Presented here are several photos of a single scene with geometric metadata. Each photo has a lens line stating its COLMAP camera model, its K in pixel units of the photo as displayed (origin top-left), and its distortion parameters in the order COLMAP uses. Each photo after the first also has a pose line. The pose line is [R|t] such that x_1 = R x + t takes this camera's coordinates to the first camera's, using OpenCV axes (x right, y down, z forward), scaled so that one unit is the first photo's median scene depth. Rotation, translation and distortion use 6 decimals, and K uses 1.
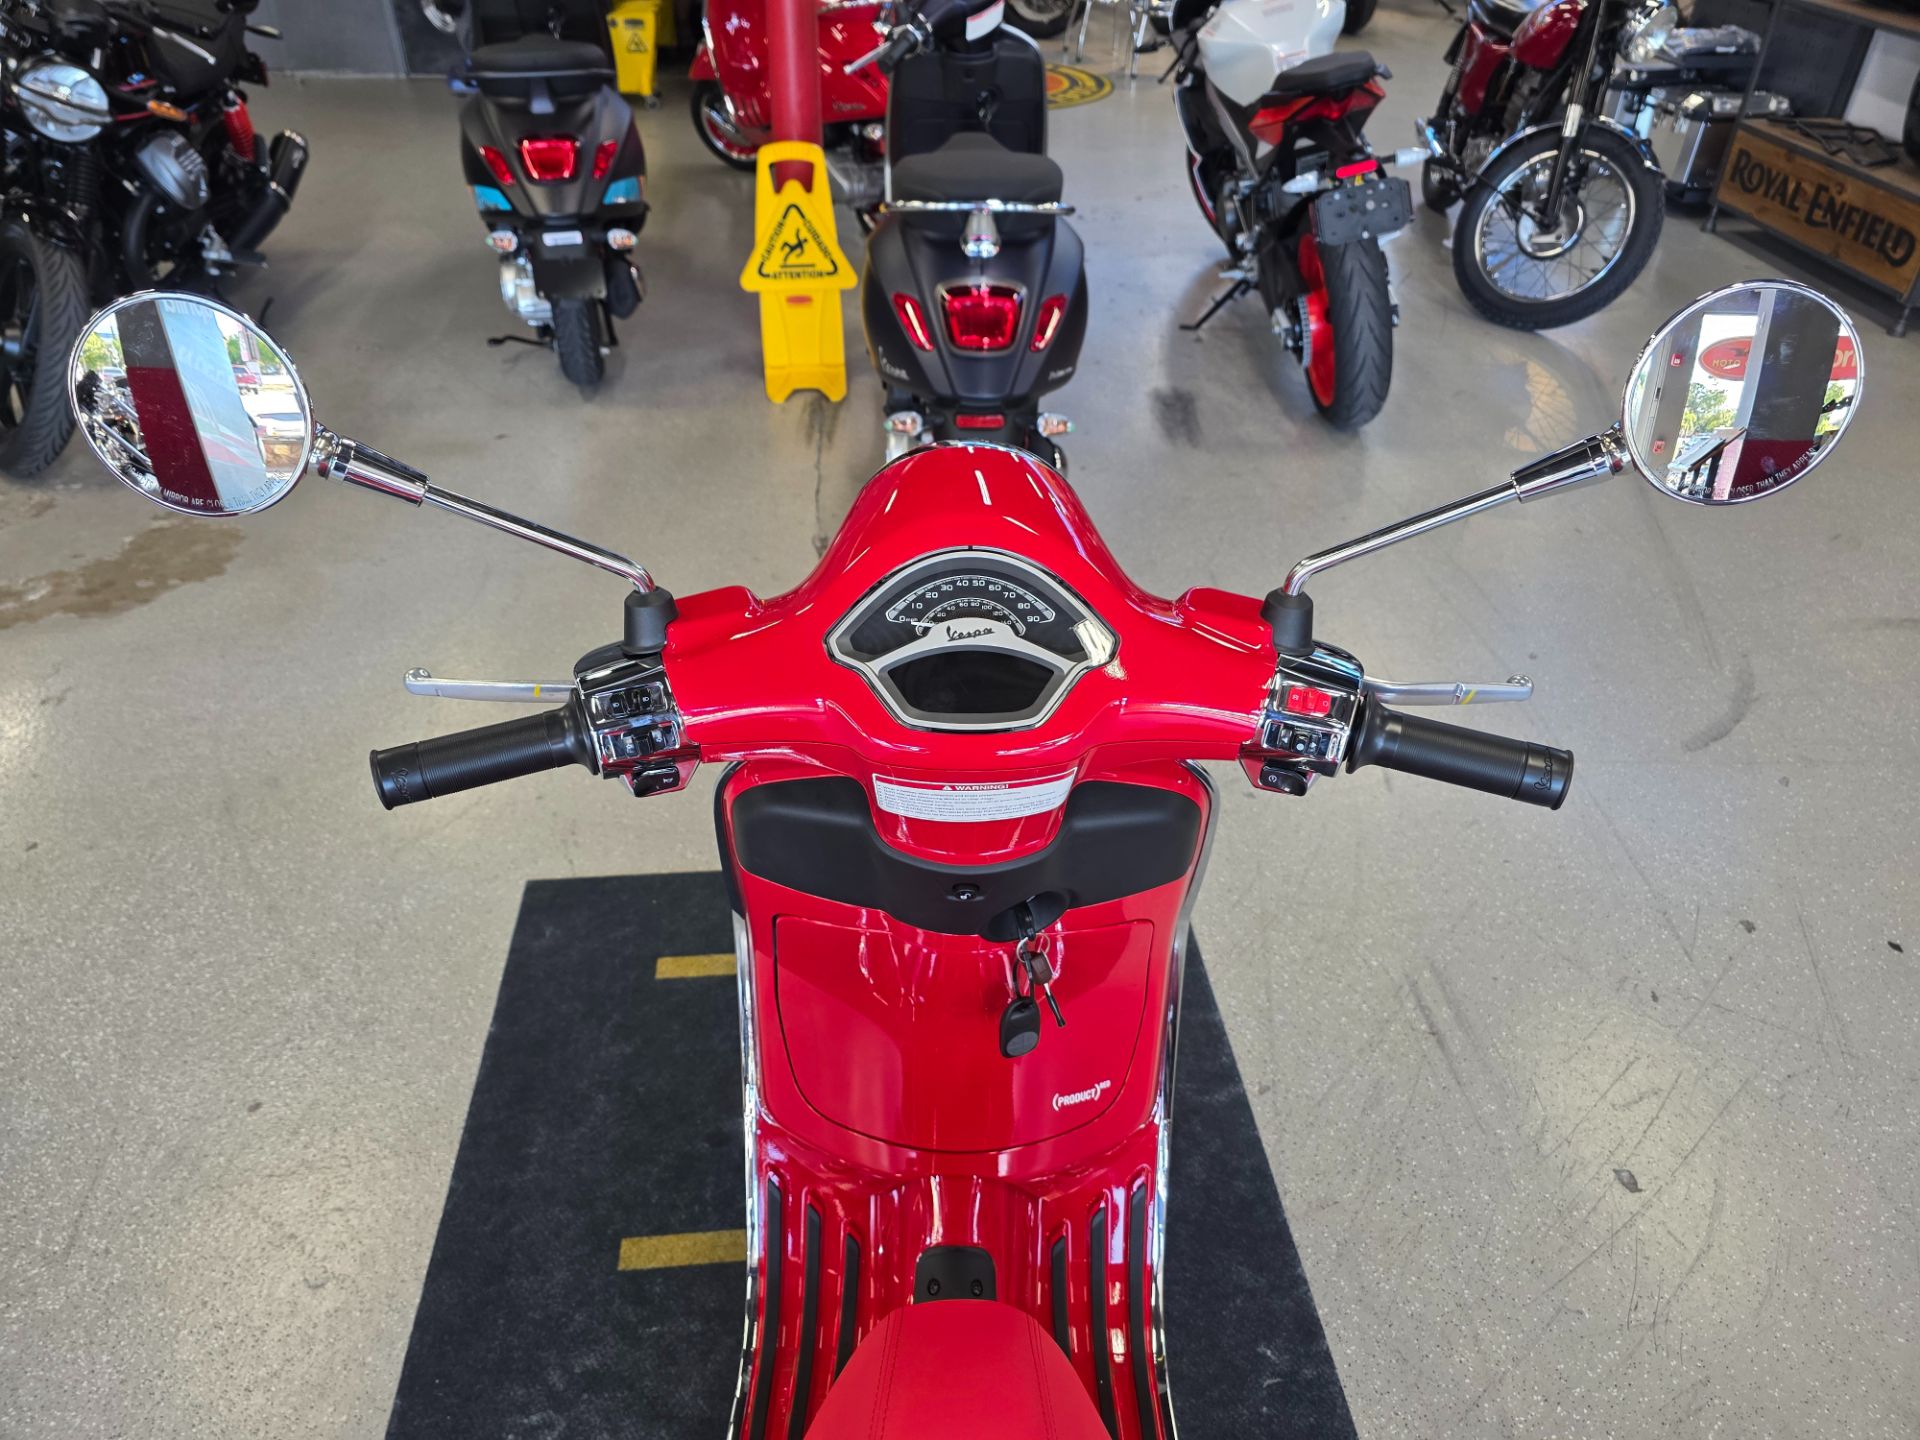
lens RADIAL K [[1300.1, 0, 971.3], [0, 1300.1, 741.0], [0, 0, 1]] dist [0.049405, -0.048082]
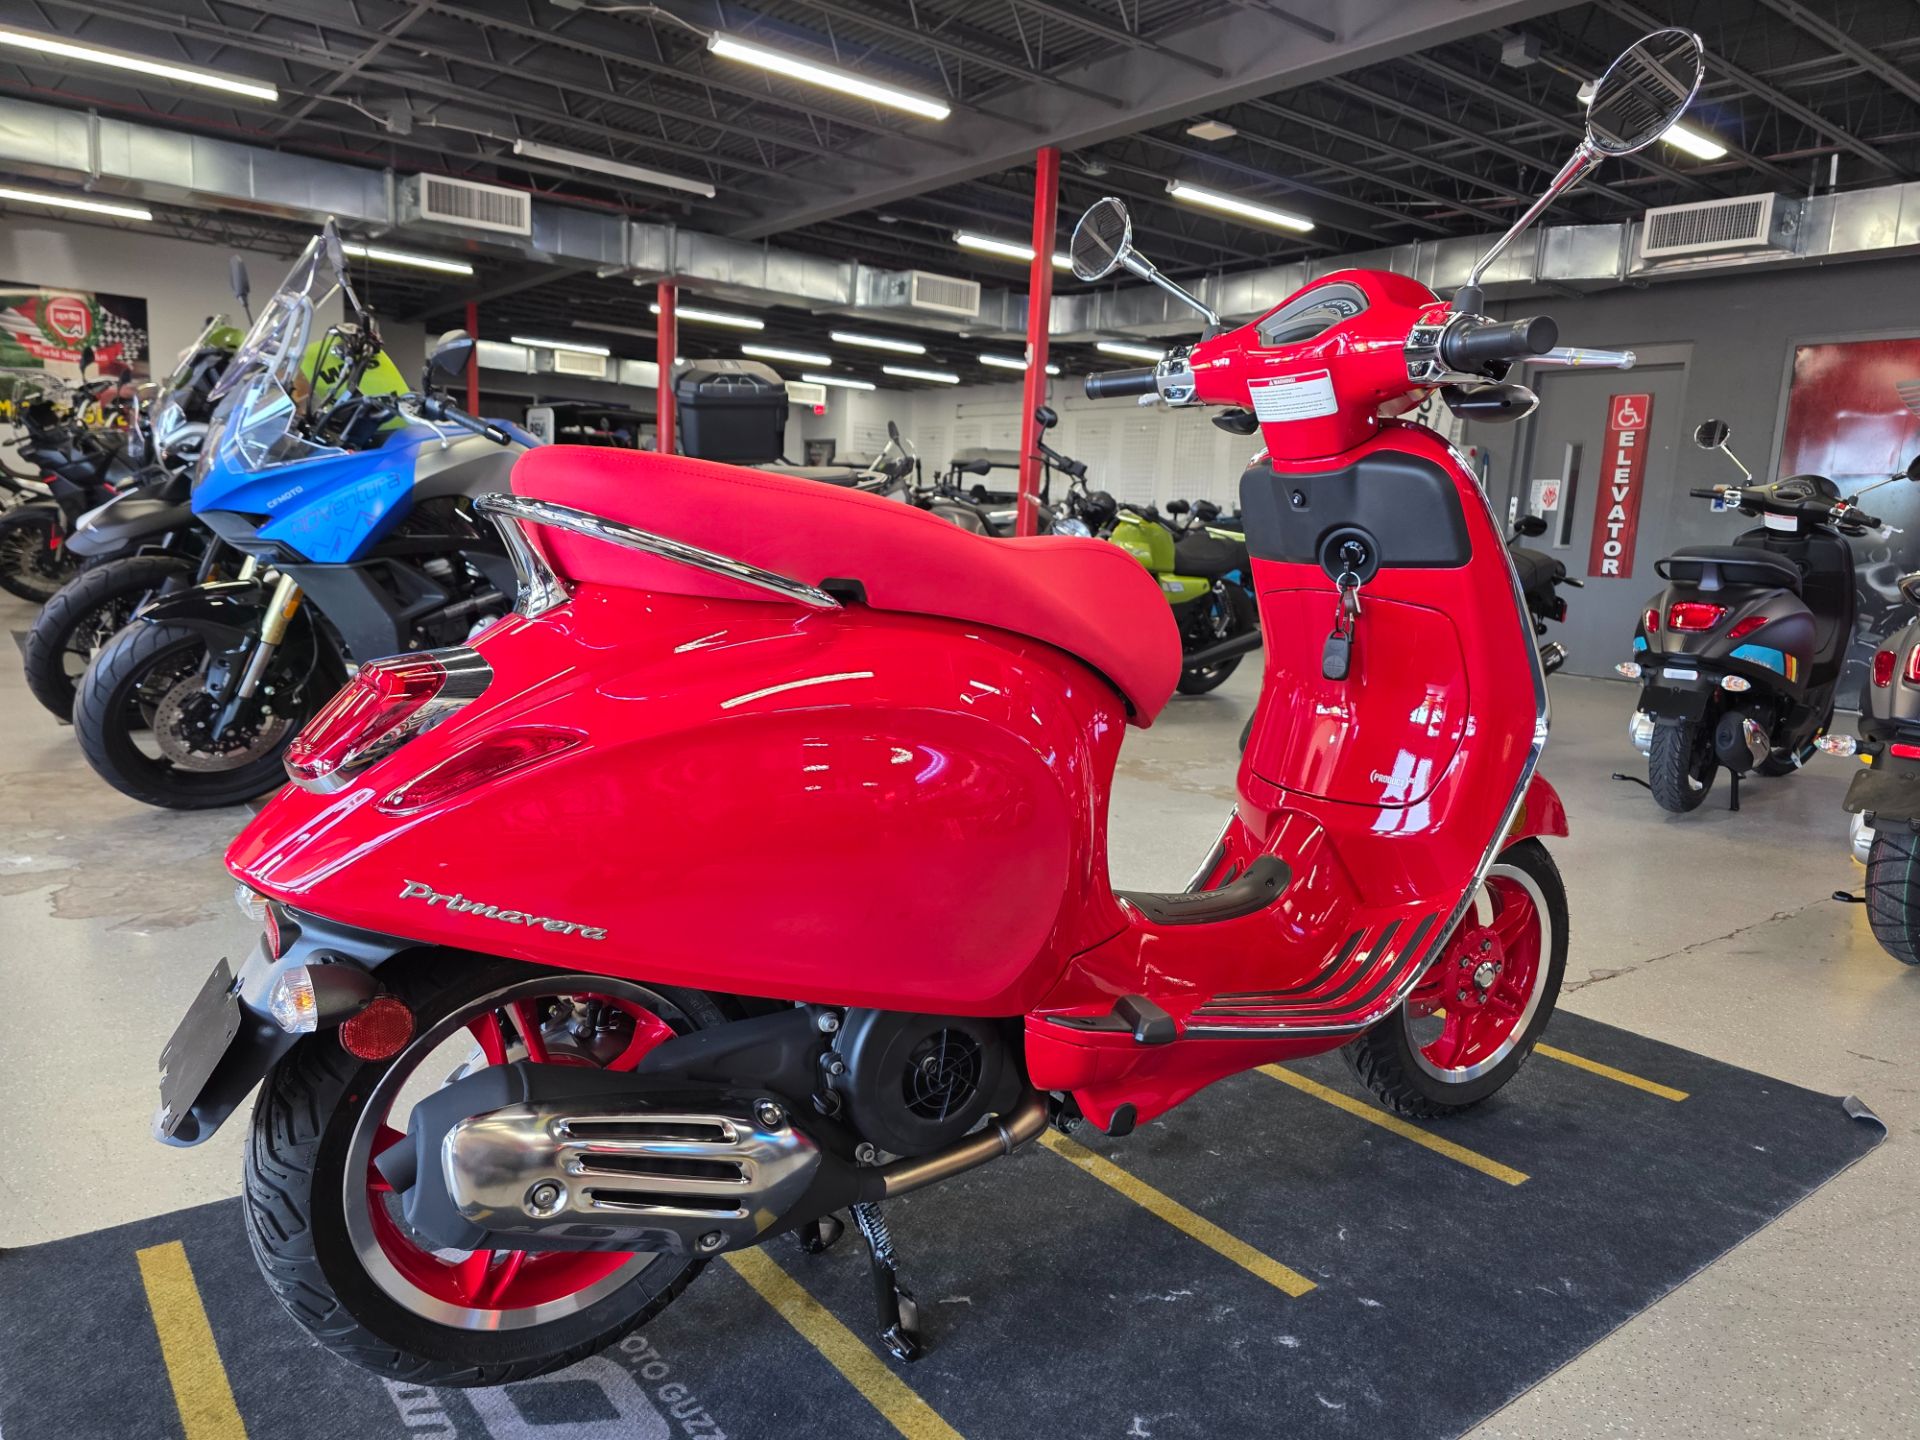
lens RADIAL K [[1300.1, 0, 971.3], [0, 1300.1, 741.0], [0, 0, 1]] dist [0.049405, -0.048082]
pose [[0.539591, 0.142559, -0.829770, 0.617309], [-0.540634, 0.814189, -0.211687, 0.487081], [0.645412, 0.562826, 0.516401, -0.013682]]
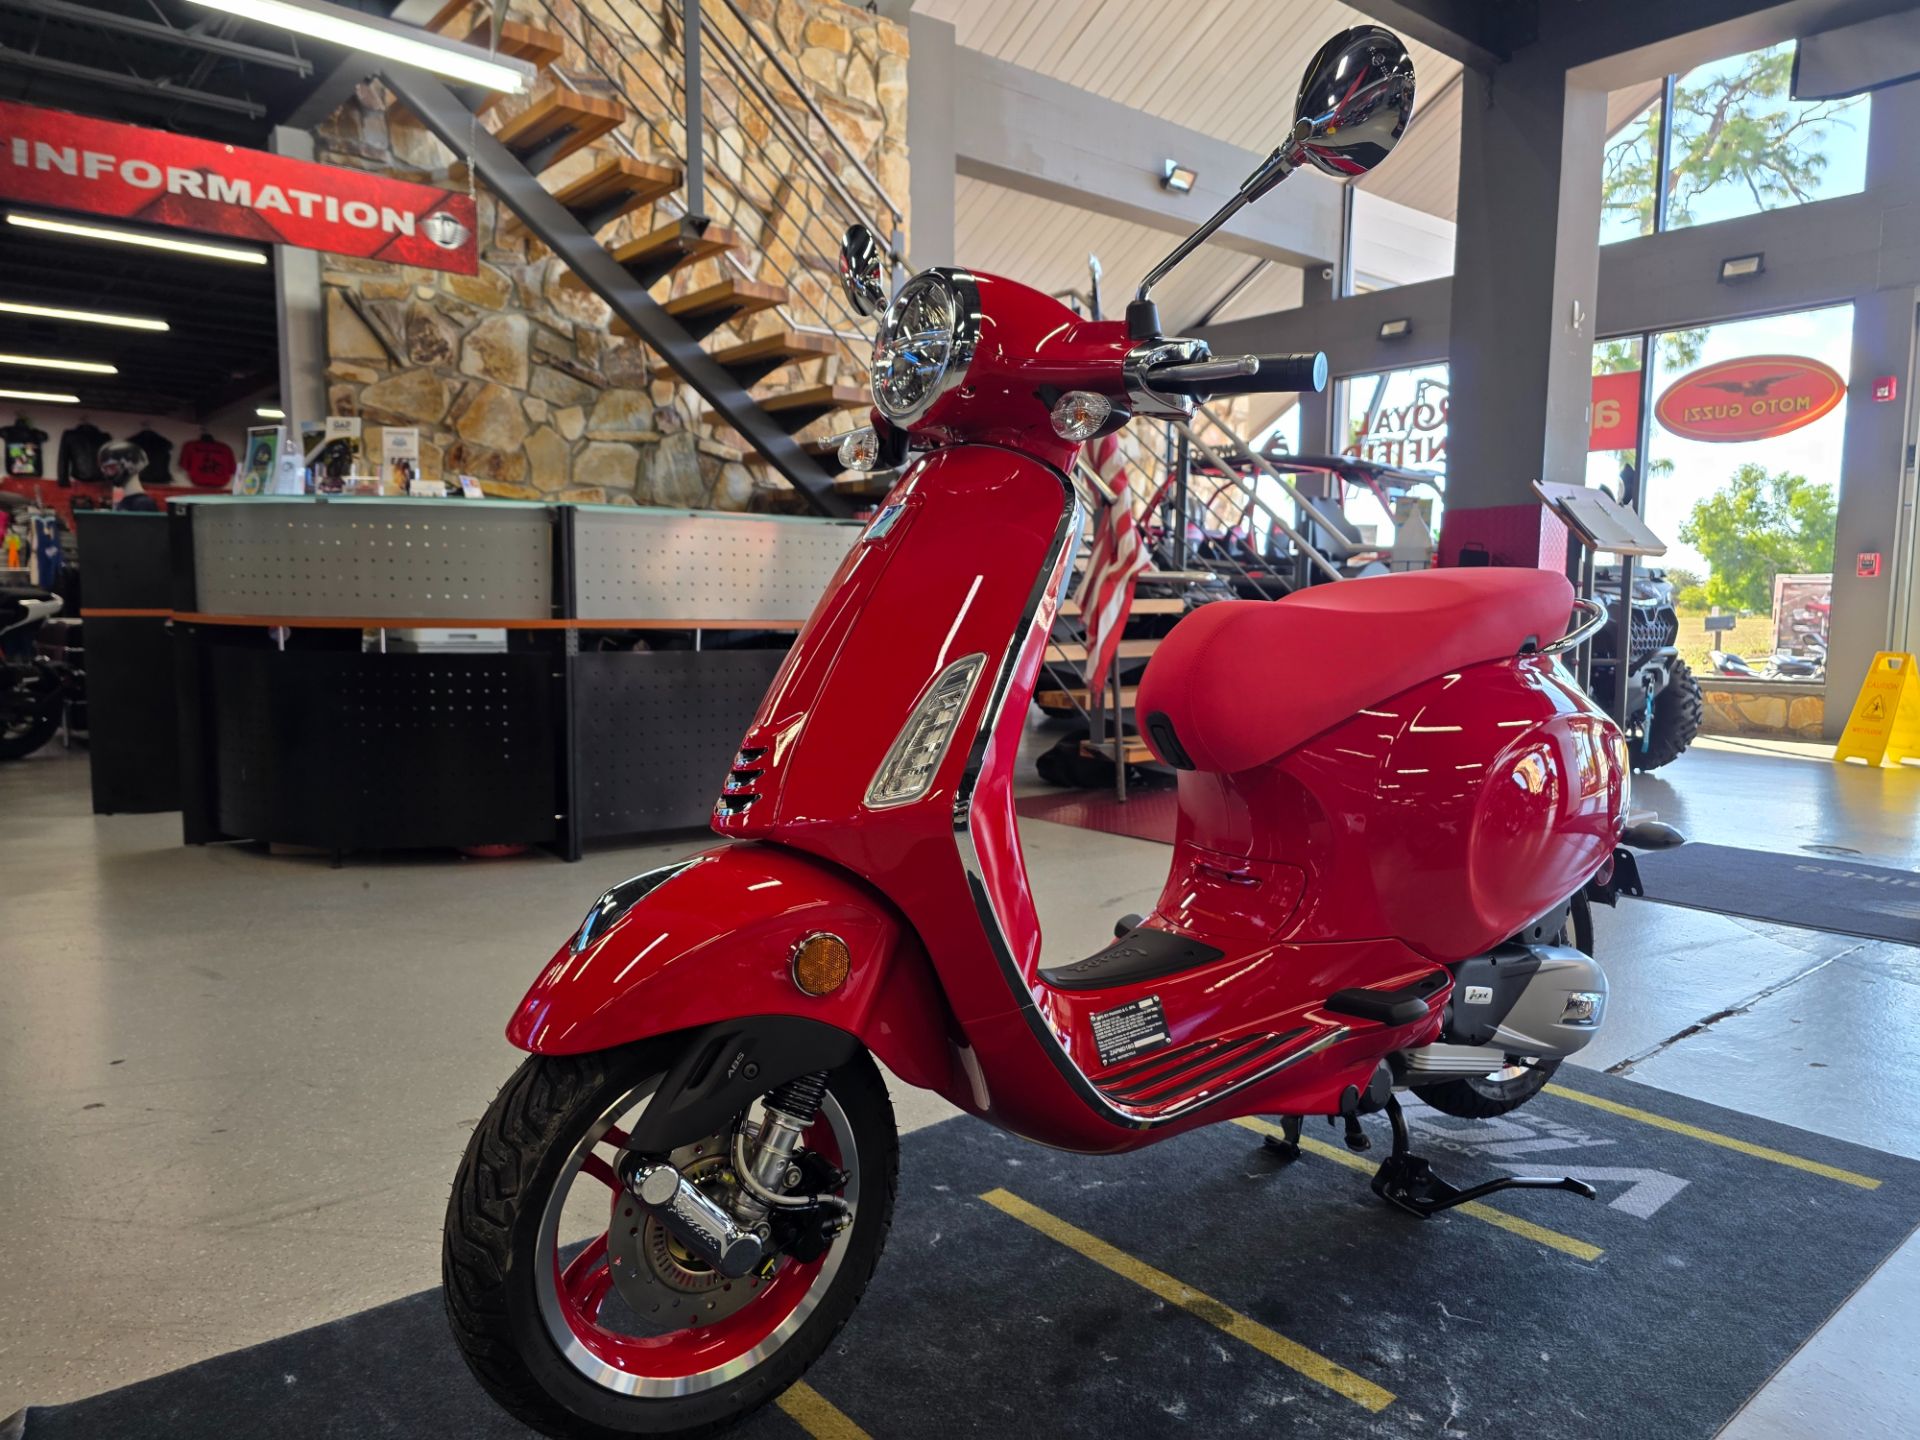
lens RADIAL K [[1300.1, 0, 971.3], [0, 1300.1, 741.0], [0, 0, 1]] dist [0.049405, -0.048082]
pose [[-0.573770, -0.111224, 0.811429, -0.629382], [0.477106, 0.759885, 0.441526, -0.214583], [-0.665701, 0.640472, -0.382934, 0.877673]]
